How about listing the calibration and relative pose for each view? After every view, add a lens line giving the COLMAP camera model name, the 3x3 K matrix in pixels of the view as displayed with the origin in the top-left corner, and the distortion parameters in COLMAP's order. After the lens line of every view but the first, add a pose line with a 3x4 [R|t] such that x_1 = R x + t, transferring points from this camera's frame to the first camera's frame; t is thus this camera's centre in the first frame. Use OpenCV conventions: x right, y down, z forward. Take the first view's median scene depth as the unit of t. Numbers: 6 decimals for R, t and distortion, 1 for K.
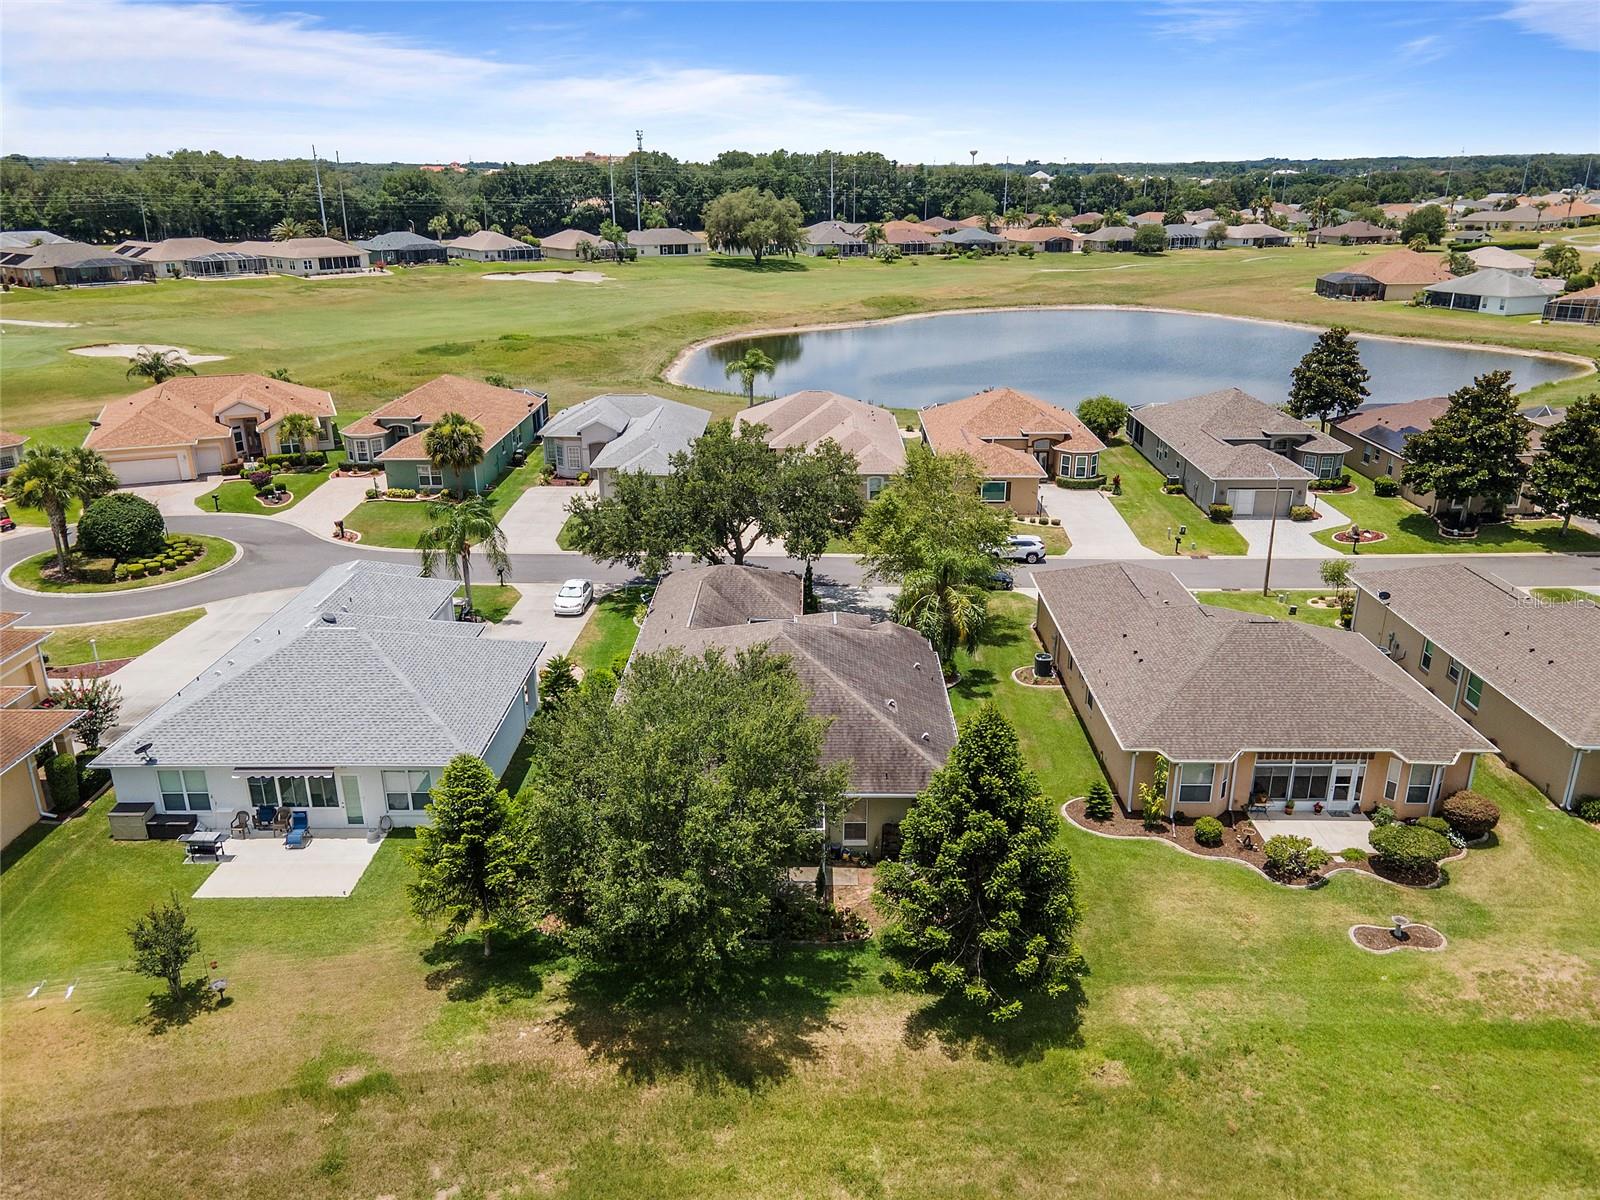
lens RADIAL K [[1174.2, 0, 808.2], [0, 1174.2, 597.2], [0, 0, 1]] dist [0.032563, 0.025363]
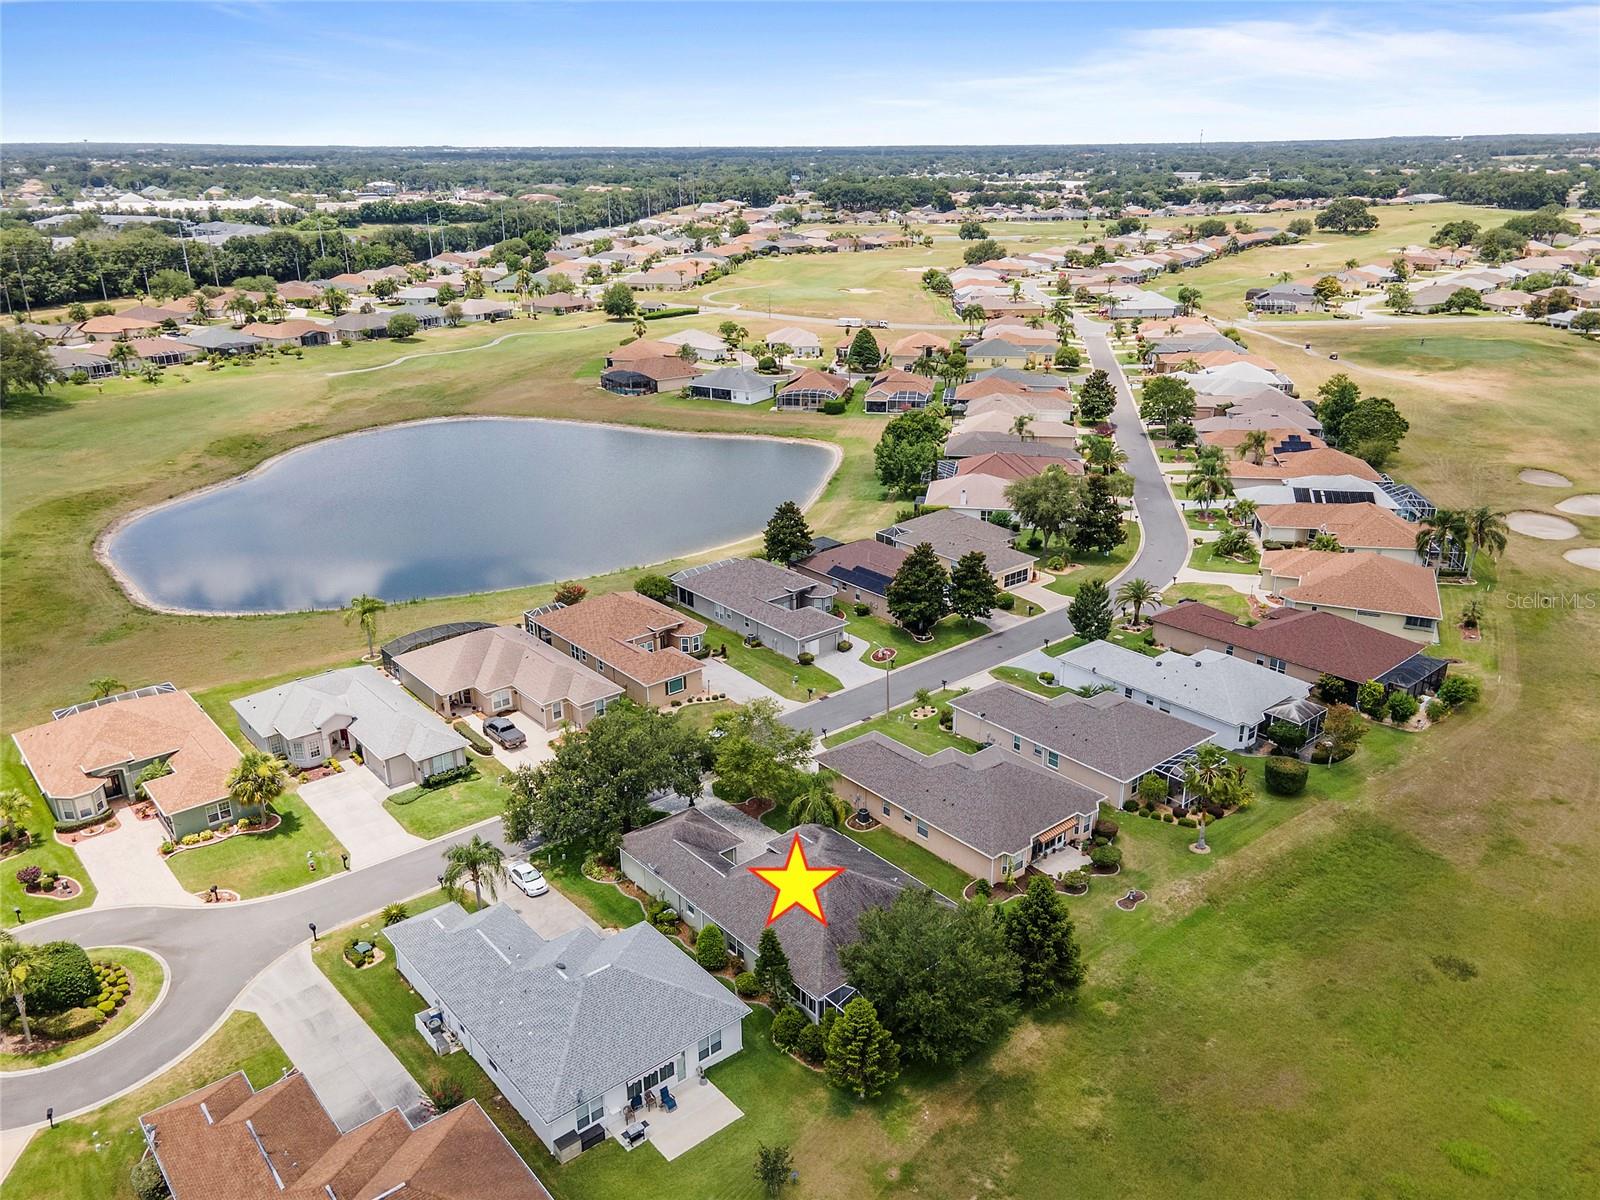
lens RADIAL K [[1174.2, 0, 808.2], [0, 1174.2, 597.2], [0, 0, 1]] dist [0.032563, 0.025363]
pose [[0.765363, -0.229650, 0.601232, -0.491646], [0.230425, 0.970024, 0.077186, -0.241586], [-0.600936, 0.079463, 0.795338, -0.194952]]
